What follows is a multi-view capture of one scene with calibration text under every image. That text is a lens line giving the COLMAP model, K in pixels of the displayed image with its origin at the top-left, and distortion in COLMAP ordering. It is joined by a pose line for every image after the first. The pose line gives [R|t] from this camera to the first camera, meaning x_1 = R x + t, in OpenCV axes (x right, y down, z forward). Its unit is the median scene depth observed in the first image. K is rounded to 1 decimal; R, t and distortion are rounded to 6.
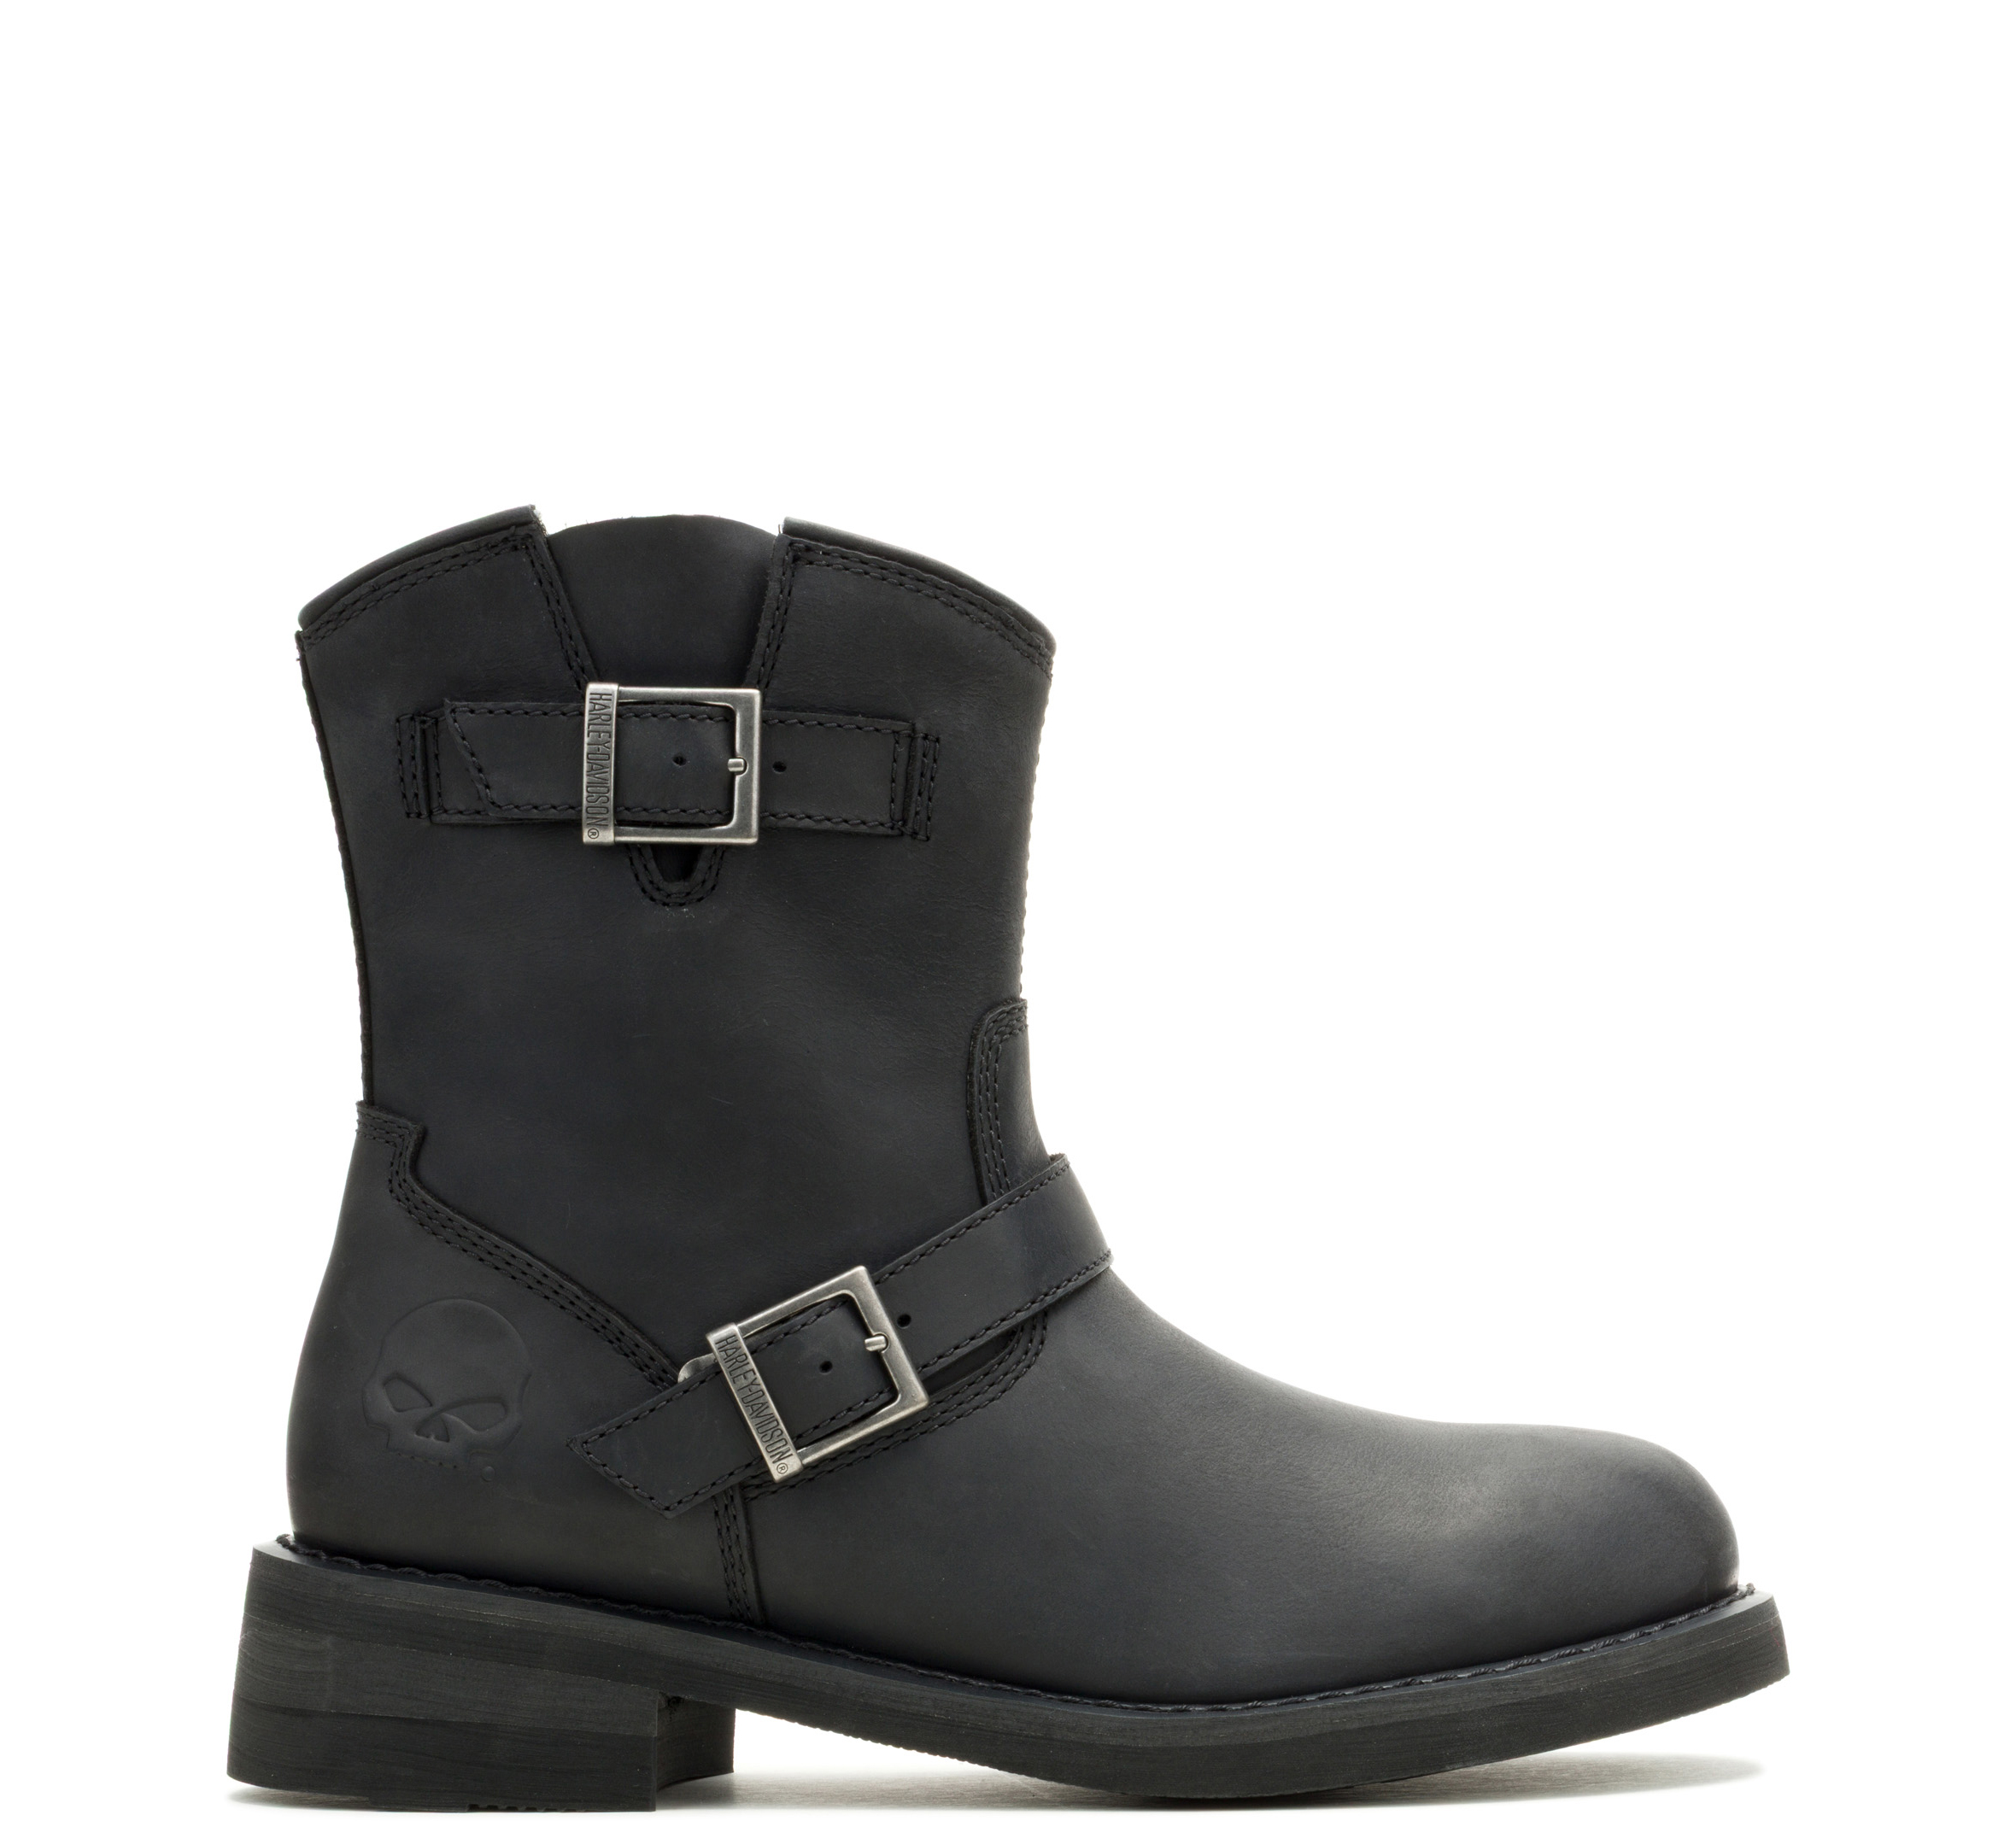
lens RADIAL K [[6385.5, 0, 1012.1], [0, 6385.5, 907.9], [0, 0, 1]] dist [-0.209184, 0.000000]
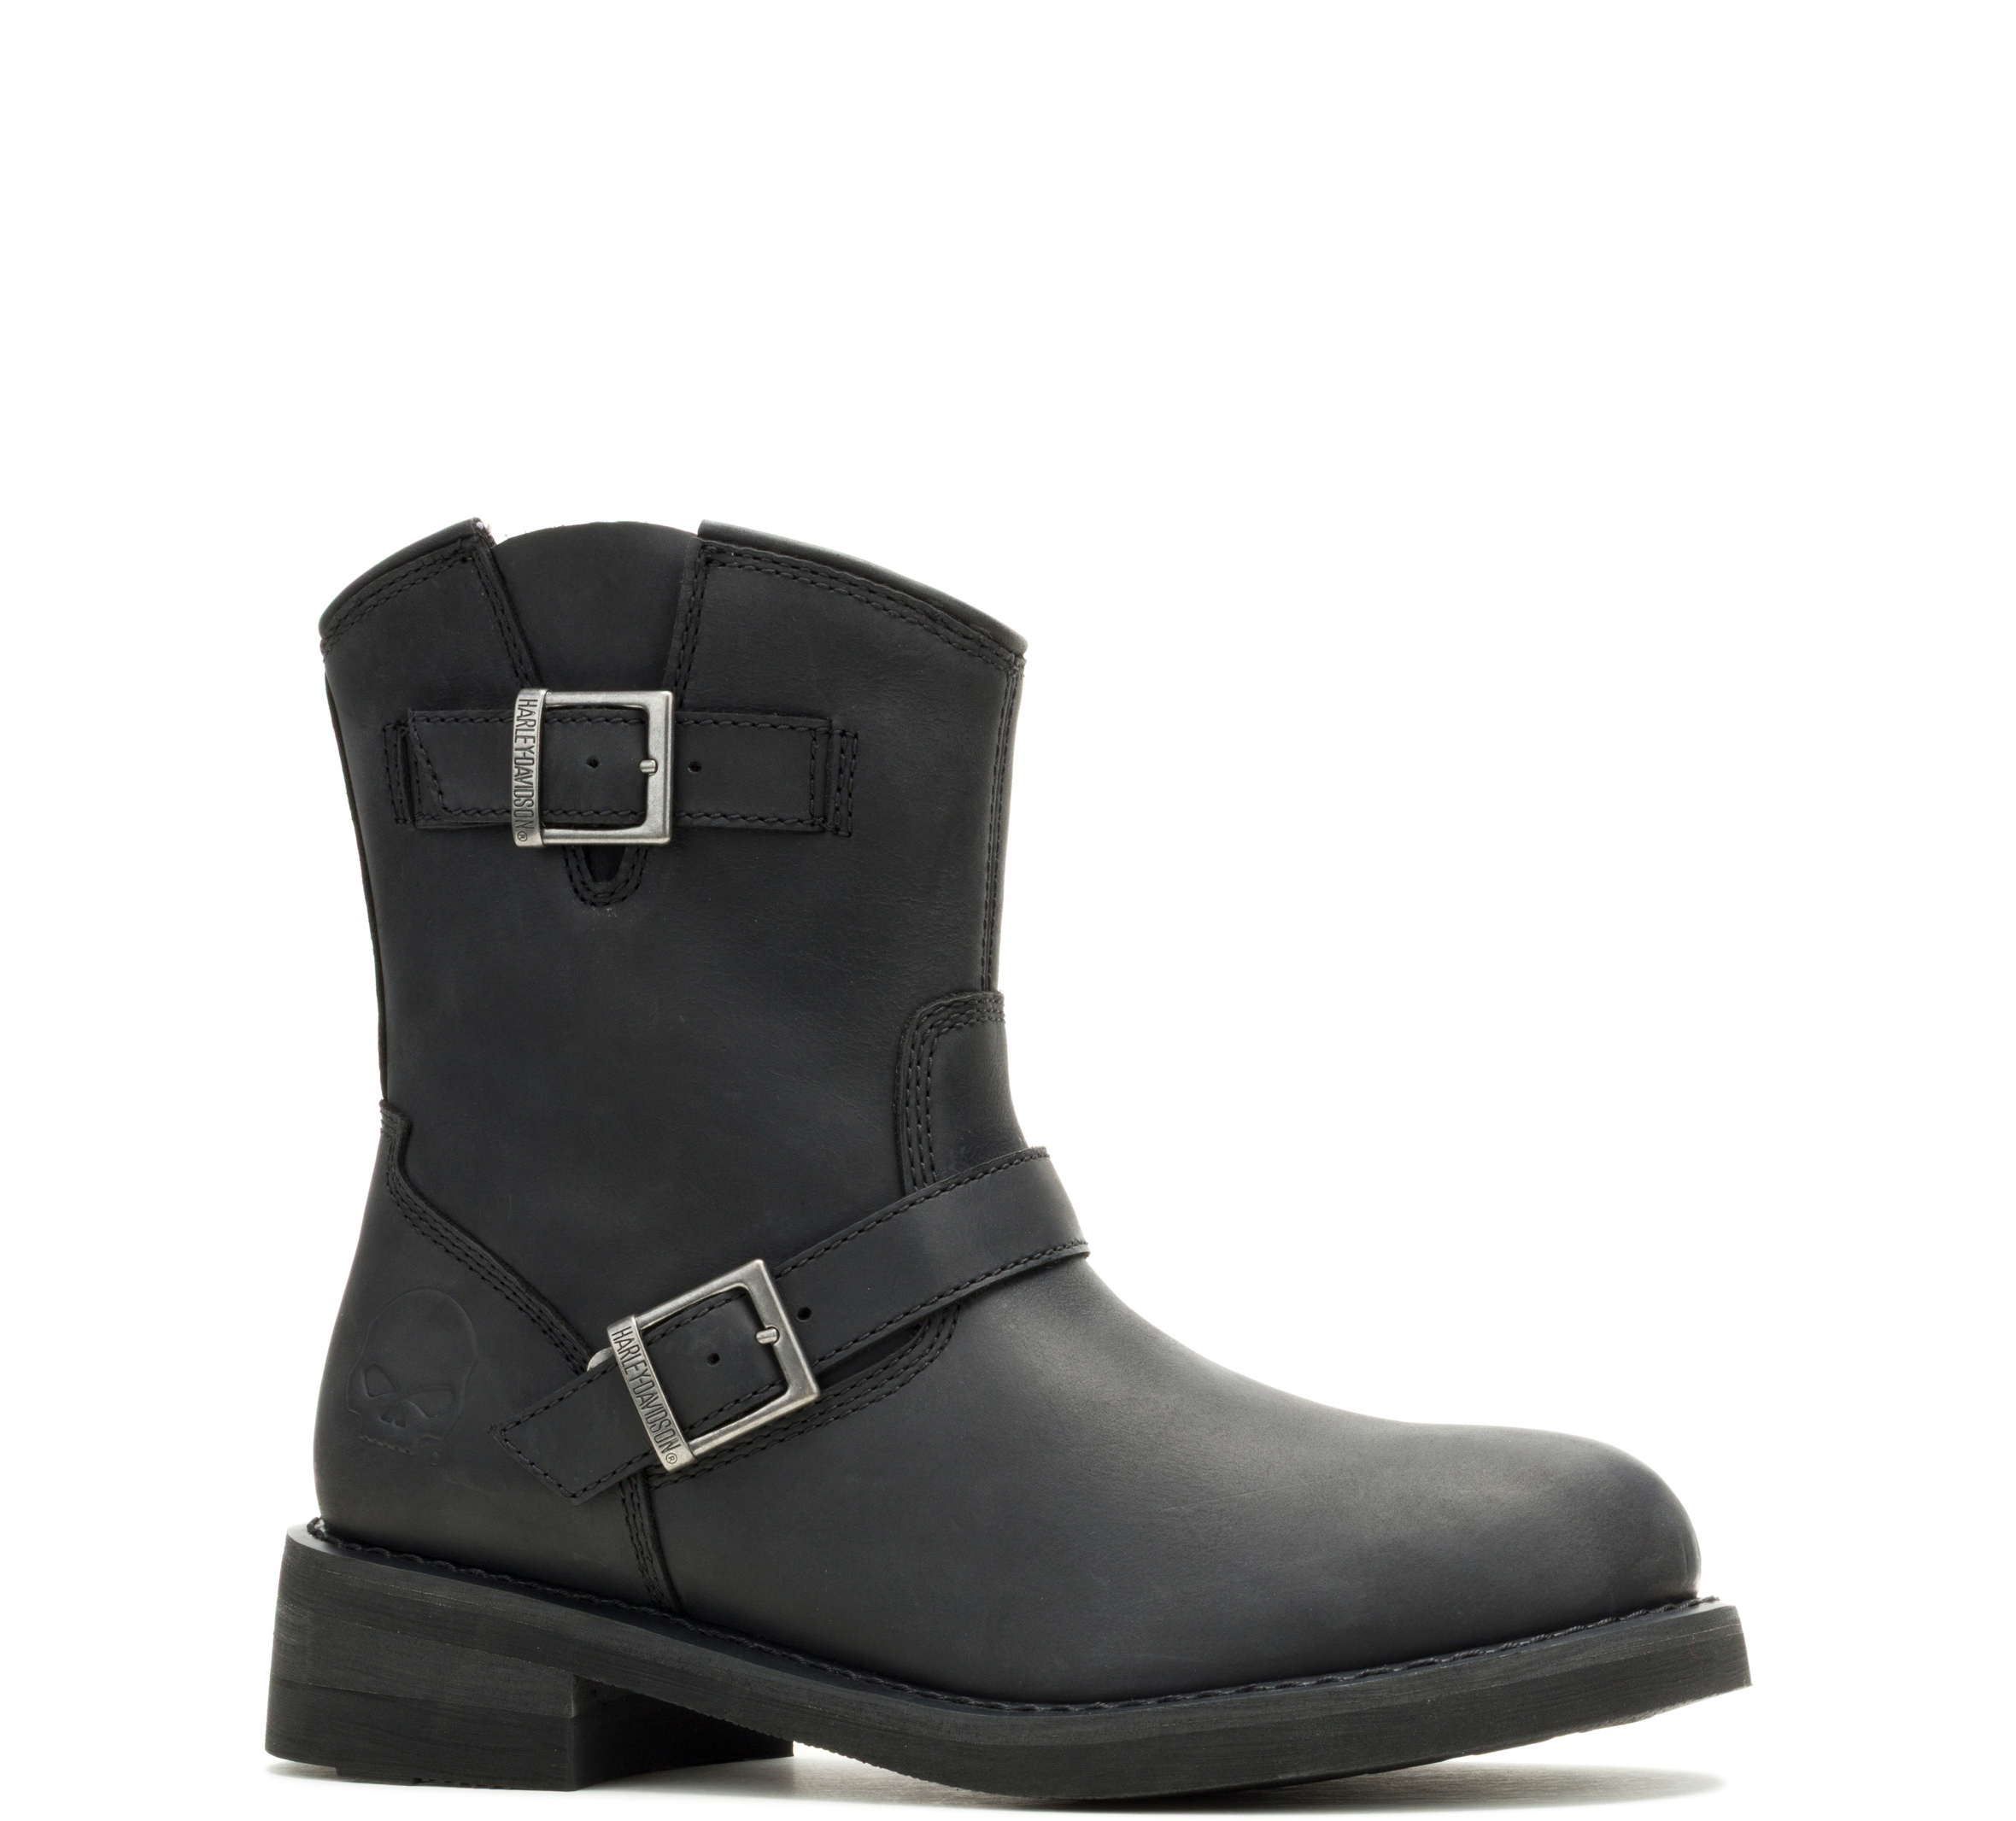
lens RADIAL K [[6385.5, 0, 1001.4], [0, 6385.5, 912.6], [0, 0, 1]] dist [-0.209184, 0.000000]
pose [[0.927613, -0.015094, -0.373238, 0.387636], [0.018493, 0.999814, 0.005526, -0.003664], [0.373085, -0.012029, 0.927719, 0.077060]]
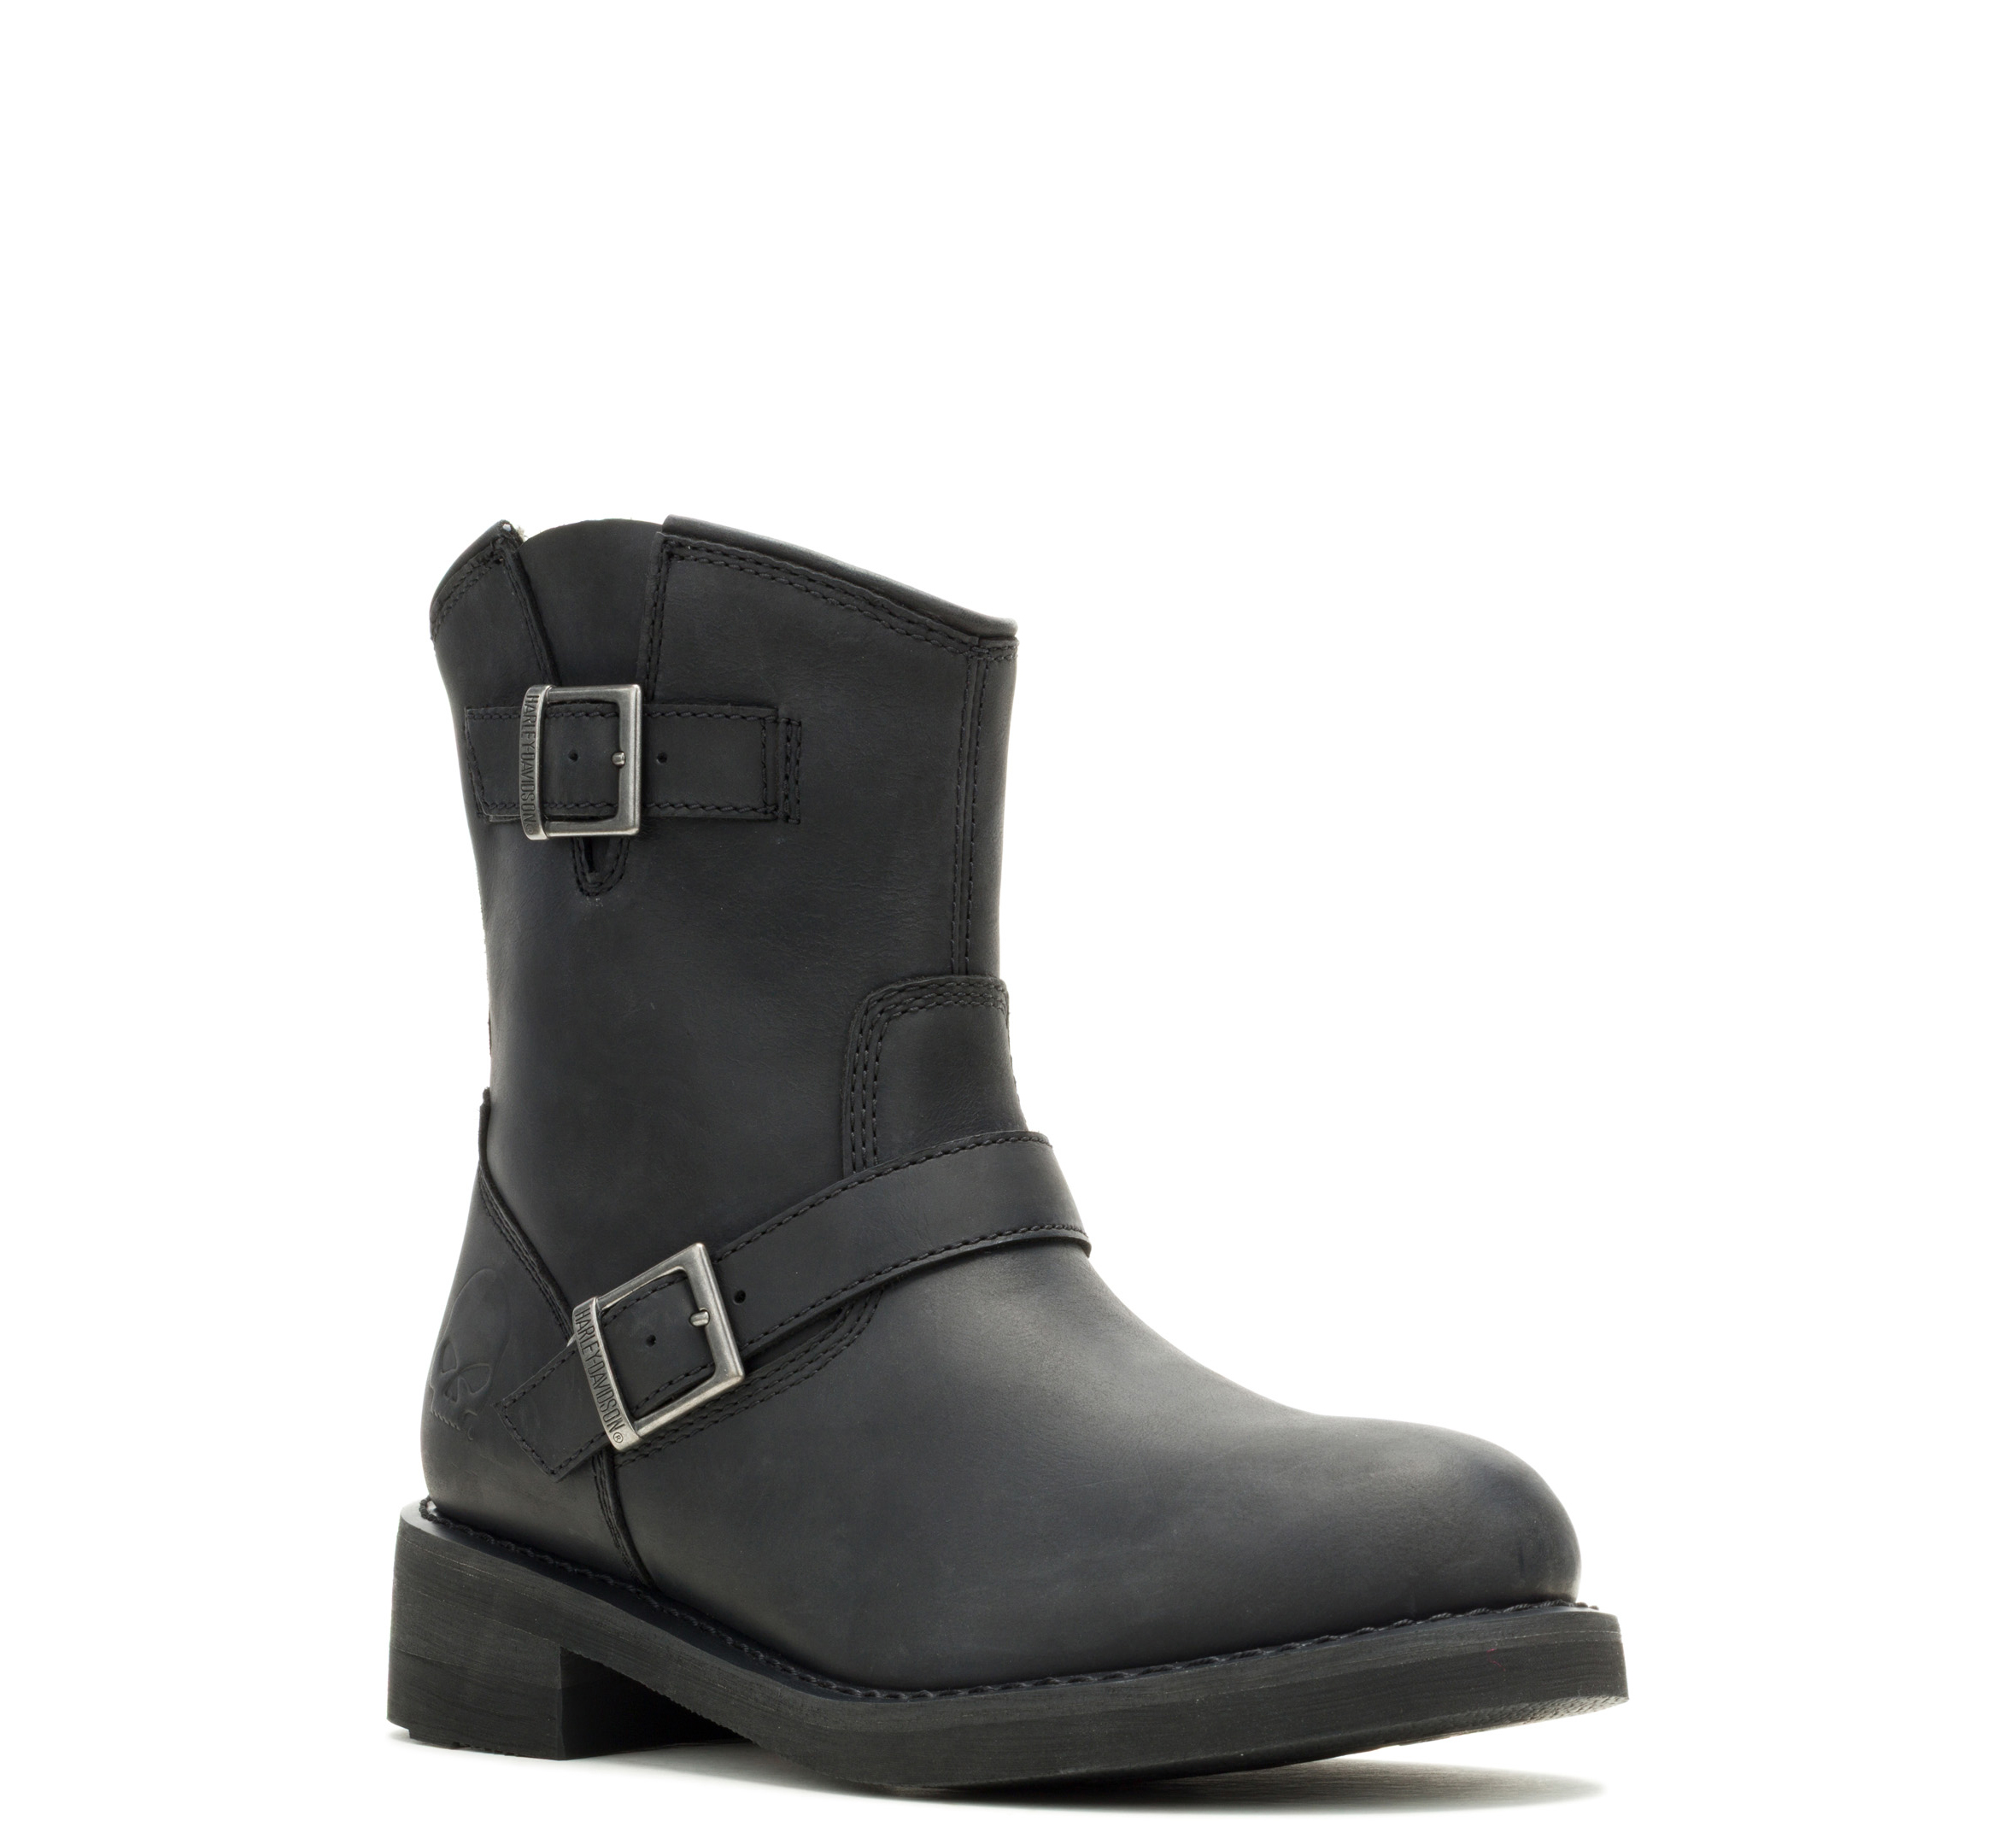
lens RADIAL K [[6385.5, 0, 1012.2], [0, 6385.5, 910.7], [0, 0, 1]] dist [-0.209184, 0.000000]
pose [[0.711225, -0.024529, -0.702537, 0.729260], [0.037599, 0.999288, 0.003174, 0.001372], [0.701959, -0.028672, 0.711640, 0.305441]]
